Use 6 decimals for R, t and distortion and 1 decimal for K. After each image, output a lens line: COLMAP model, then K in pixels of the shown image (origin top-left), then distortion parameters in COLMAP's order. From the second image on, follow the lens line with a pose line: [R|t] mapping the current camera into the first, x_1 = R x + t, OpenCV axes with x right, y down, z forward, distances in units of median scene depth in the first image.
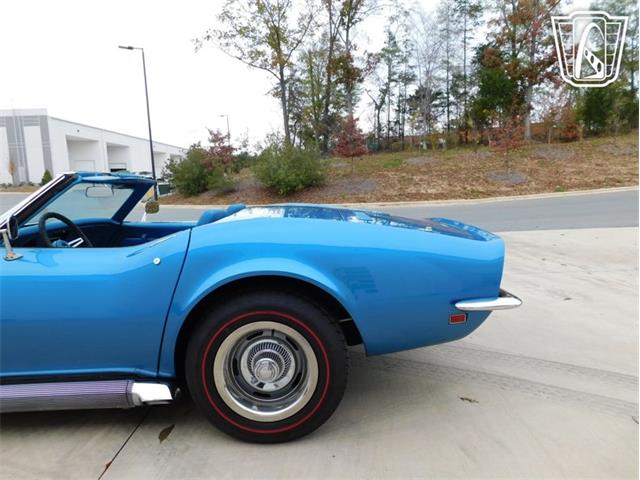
lens RADIAL K [[422.8, 0, 317.6], [0, 422.8, 240.7], [0, 0, 1]] dist [-0.070608, 0.052492]
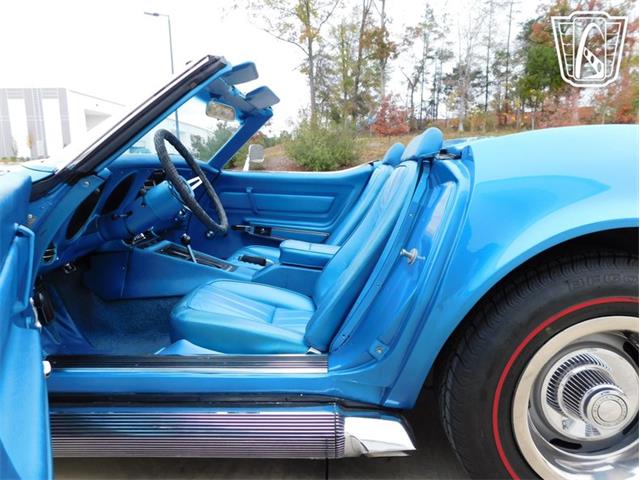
lens RADIAL K [[422.8, 0, 313.0], [0, 422.8, 255.0], [0, 0, 1]] dist [-0.070608, 0.052492]
pose [[0.998440, 0.035556, -0.043056, -0.026027], [-0.032495, 0.997030, 0.069817, 0.004621], [0.045411, -0.068309, 0.996630, 0.024578]]
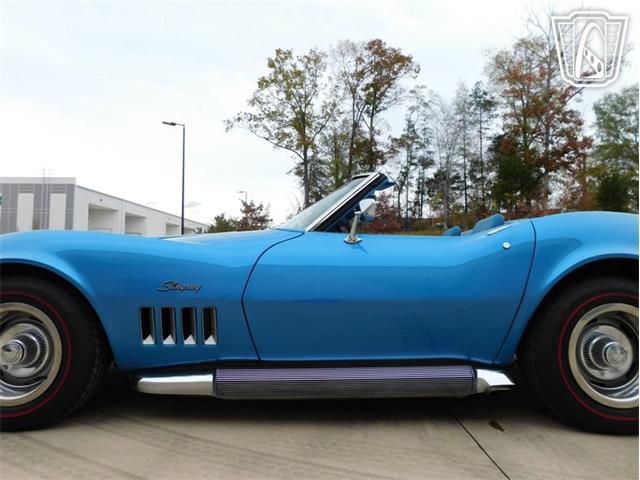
lens RADIAL K [[422.8, 0, 317.5], [0, 422.8, 242.4], [0, 0, 1]] dist [-0.070608, 0.052492]
pose [[0.999239, 0.038396, -0.006810, -0.045845], [-0.038994, 0.982279, -0.183326, 0.013461], [-0.000350, 0.183452, 0.983029, -0.002350]]
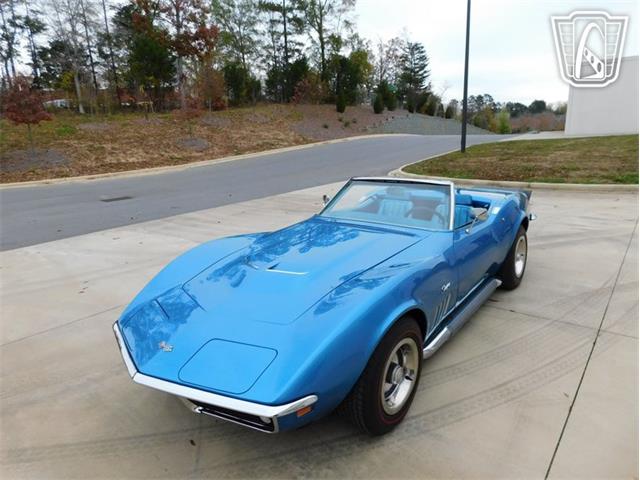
lens RADIAL K [[421.7, 0, 318.8], [0, 421.7, 237.3], [0, 0, 1]] dist [-0.067141, 0.050882]
pose [[0.629418, -0.186385, 0.754383, -0.144028], [0.120078, 0.982476, 0.142554, -0.015950], [-0.767733, 0.000859, 0.640769, 0.017375]]
